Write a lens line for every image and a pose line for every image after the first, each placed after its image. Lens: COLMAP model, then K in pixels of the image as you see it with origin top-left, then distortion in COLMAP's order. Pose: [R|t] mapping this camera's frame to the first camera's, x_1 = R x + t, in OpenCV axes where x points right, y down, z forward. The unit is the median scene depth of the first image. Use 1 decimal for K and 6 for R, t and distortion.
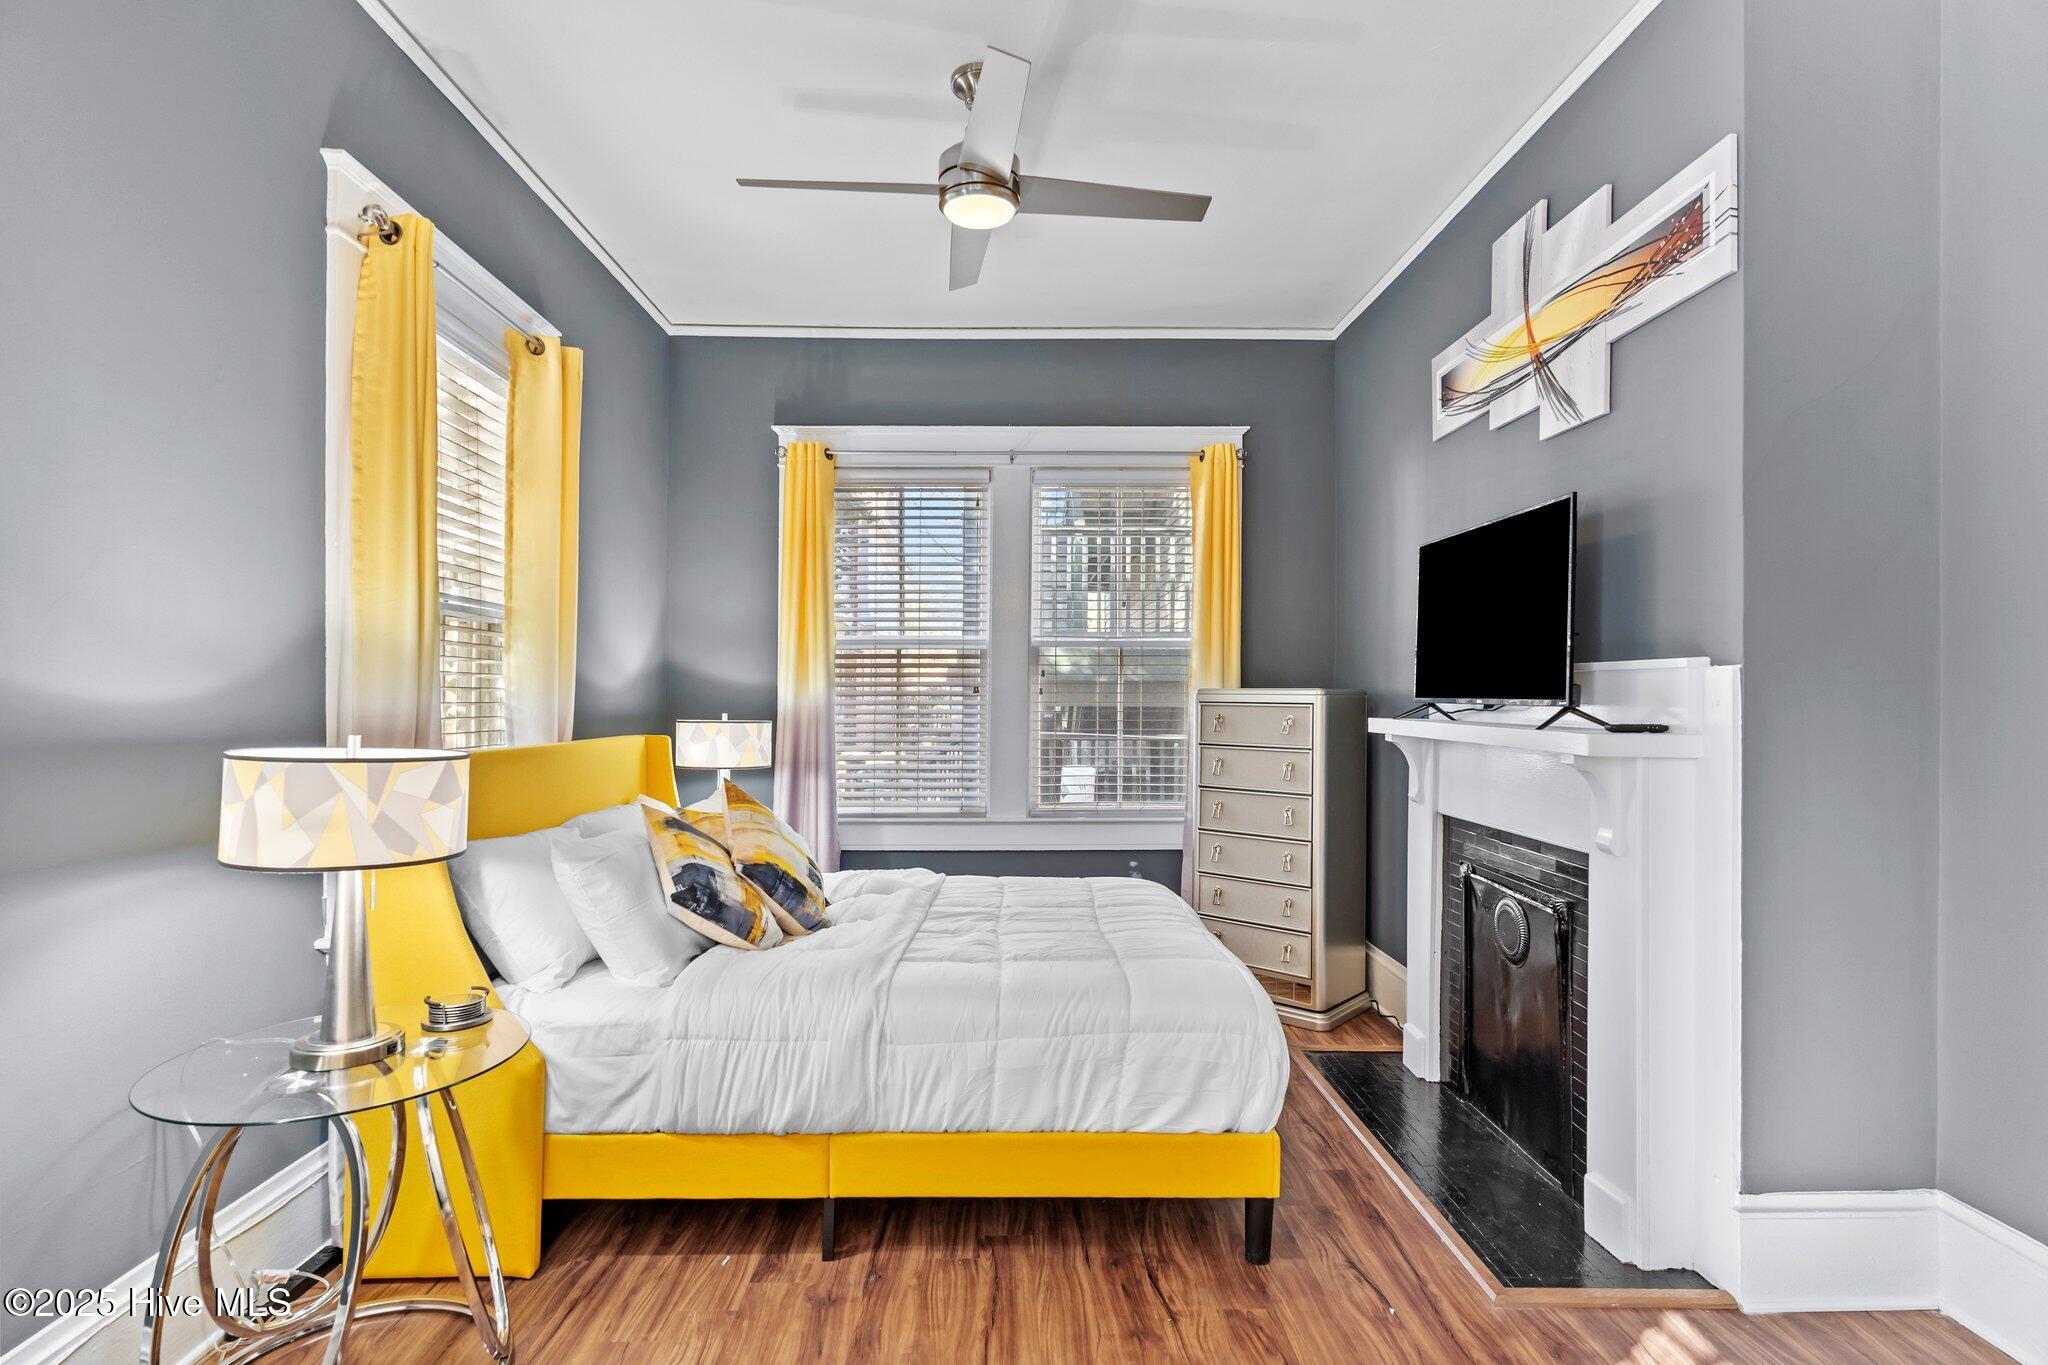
lens RADIAL K [[1016.4, 0, 1019.5], [0, 1016.4, 688.4], [0, 0, 1]] dist [-0.001501, -0.000981]
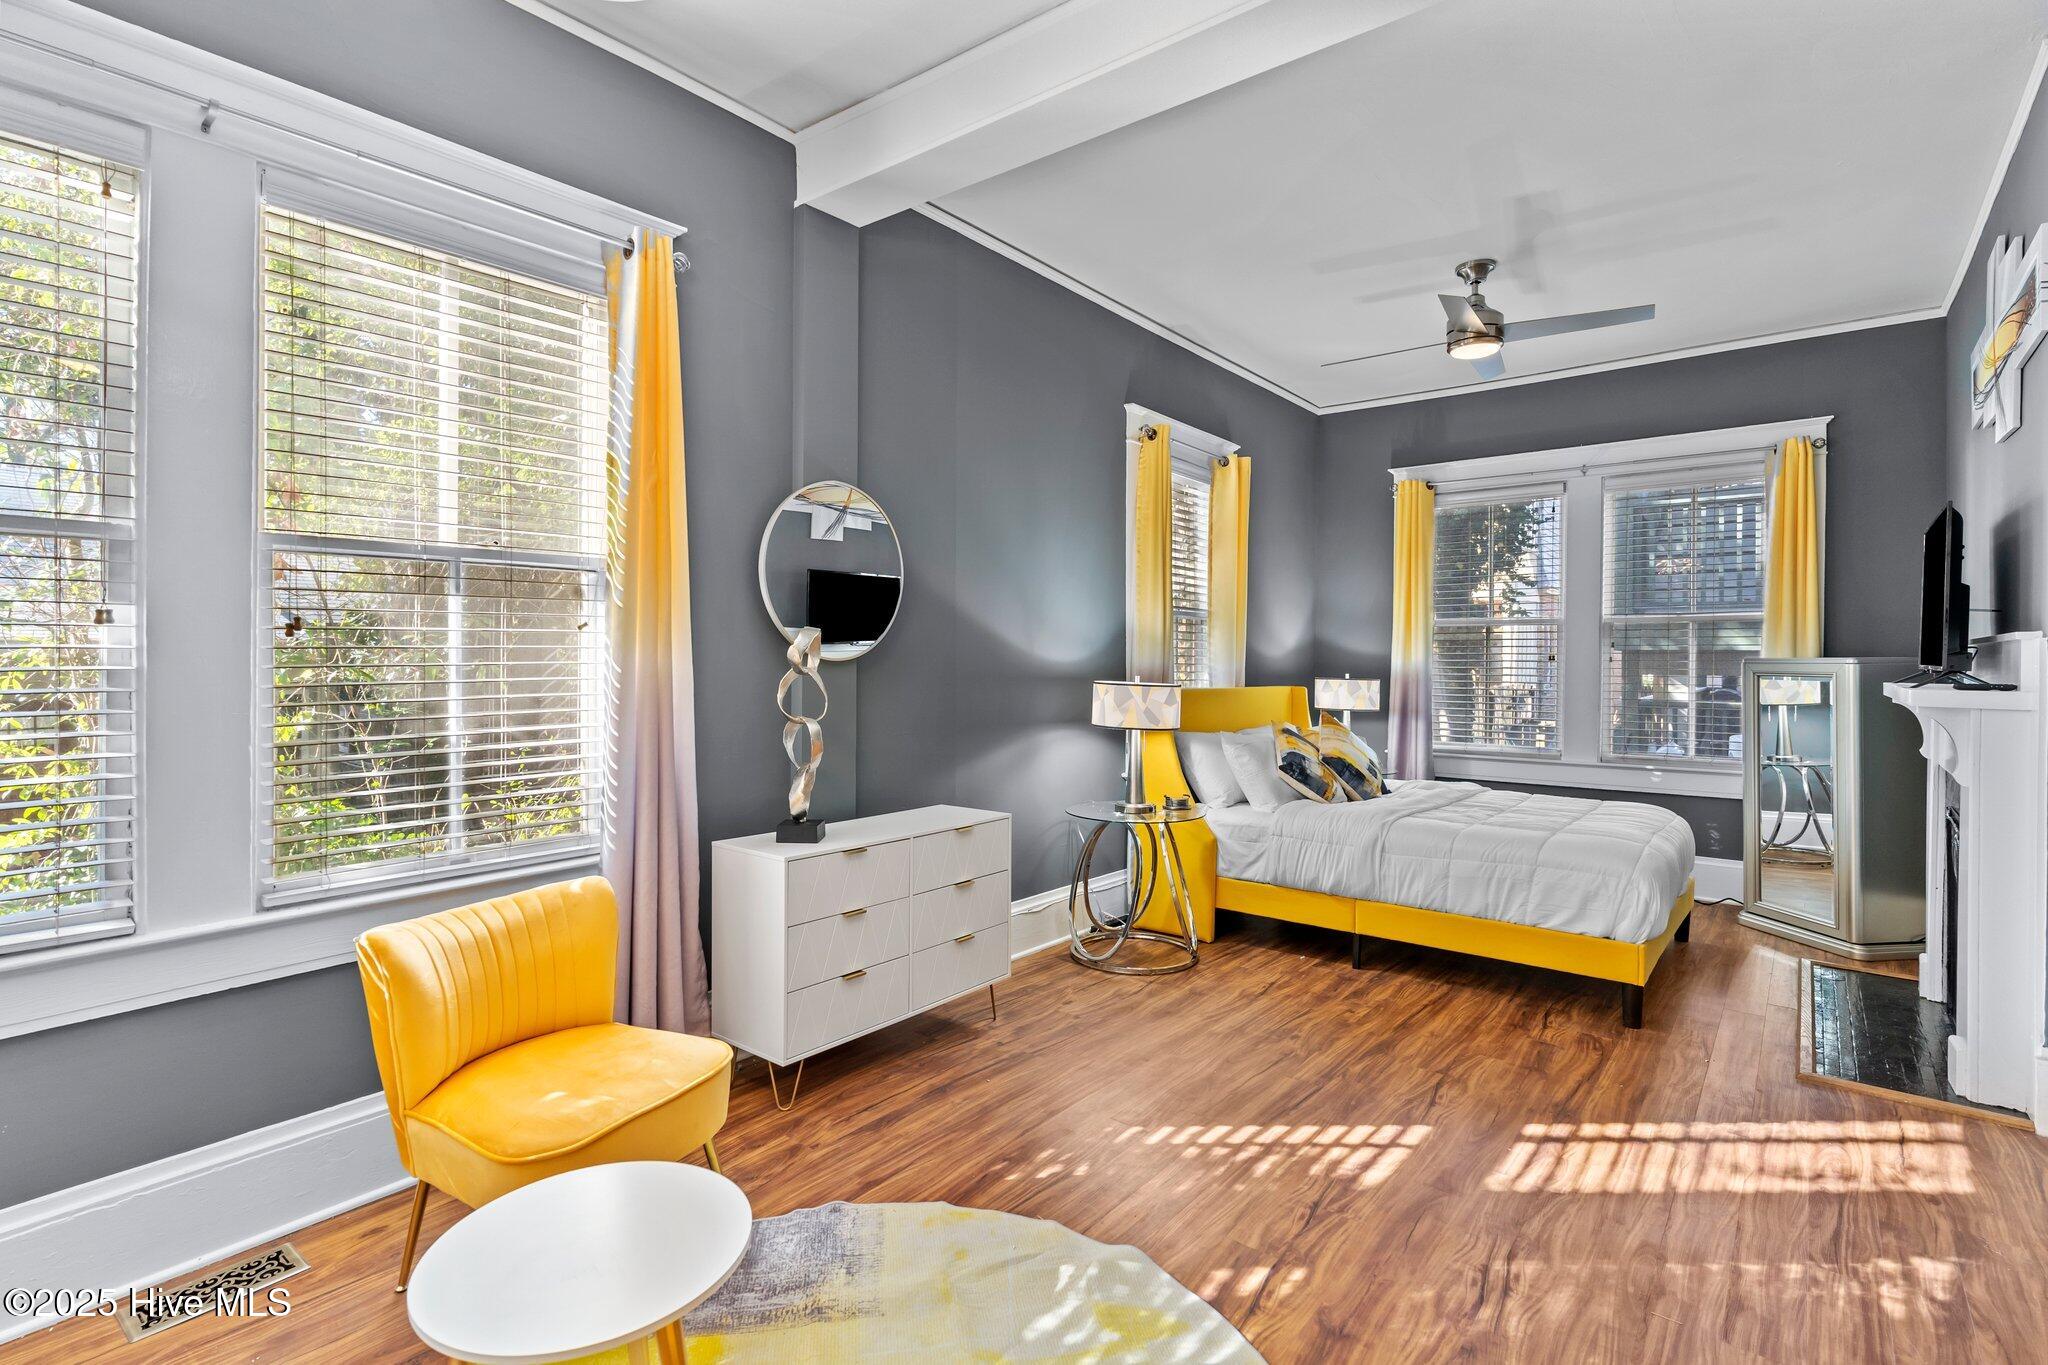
lens RADIAL K [[1003.2, 0, 1019.8], [0, 1003.2, 660.4], [0, 0, 1]] dist [0.004146, -0.000193]
pose [[0.769152, 0.002304, -0.639062, 0.479951], [-0.001389, 0.999997, 0.001933, 0.005117], [0.639065, -0.000599, 0.769153, -0.744633]]
